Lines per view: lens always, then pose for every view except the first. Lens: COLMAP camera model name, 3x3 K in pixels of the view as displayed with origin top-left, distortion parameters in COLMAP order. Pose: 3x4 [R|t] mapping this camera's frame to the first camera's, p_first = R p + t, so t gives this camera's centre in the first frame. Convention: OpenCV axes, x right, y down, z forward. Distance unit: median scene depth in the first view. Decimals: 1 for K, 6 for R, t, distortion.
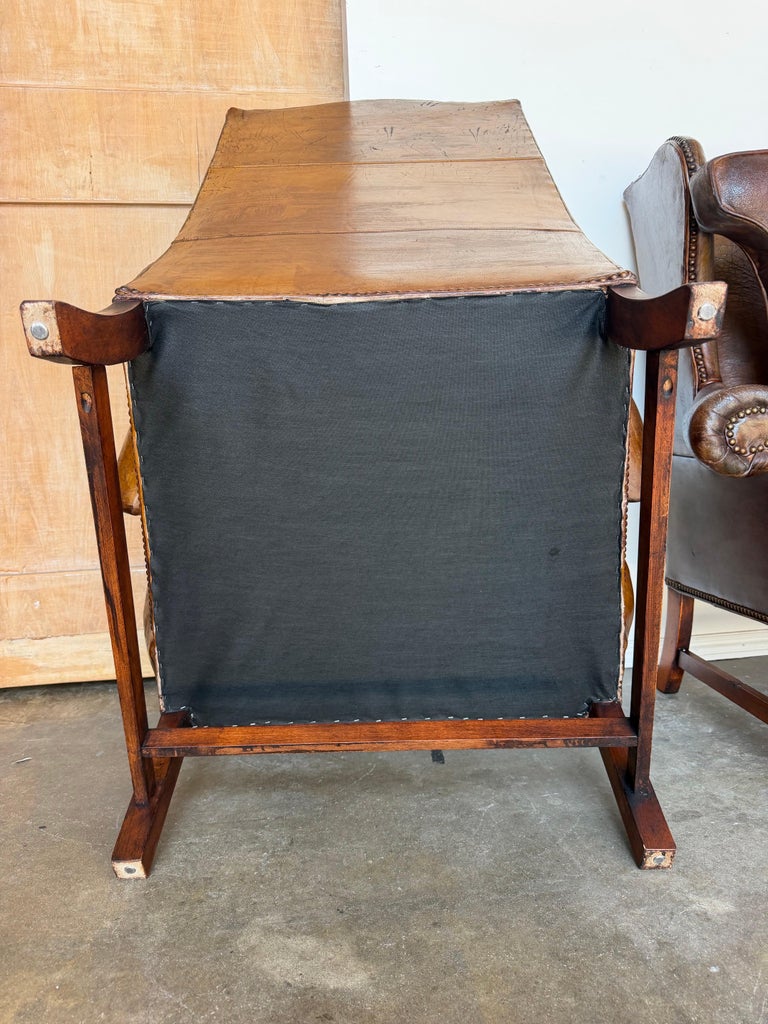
lens RADIAL K [[720.0, 0, 346.1], [0, 720.0, 507.4], [0, 0, 1]] dist [0.000327, -0.008750]
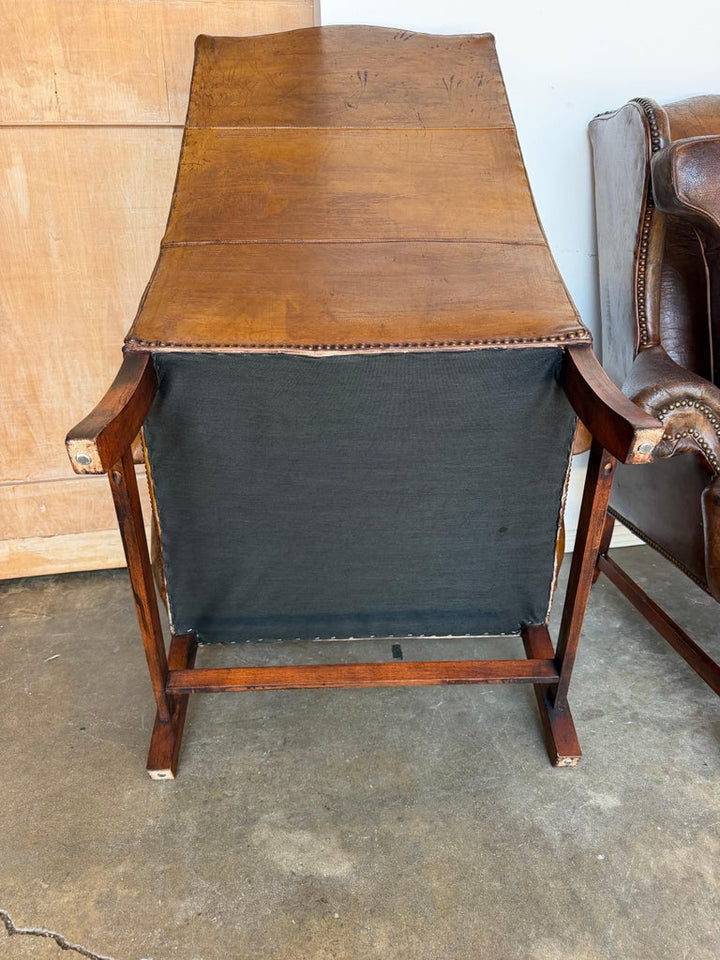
lens RADIAL K [[675.0, 0, 324.5], [0, 675.0, 475.7], [0, 0, 1]] dist [0.000327, -0.008750]
pose [[0.999327, -0.010571, 0.035138, -0.042704], [0.001896, 0.971196, 0.238274, -0.278635], [-0.036645, -0.238047, 0.970562, -0.050445]]
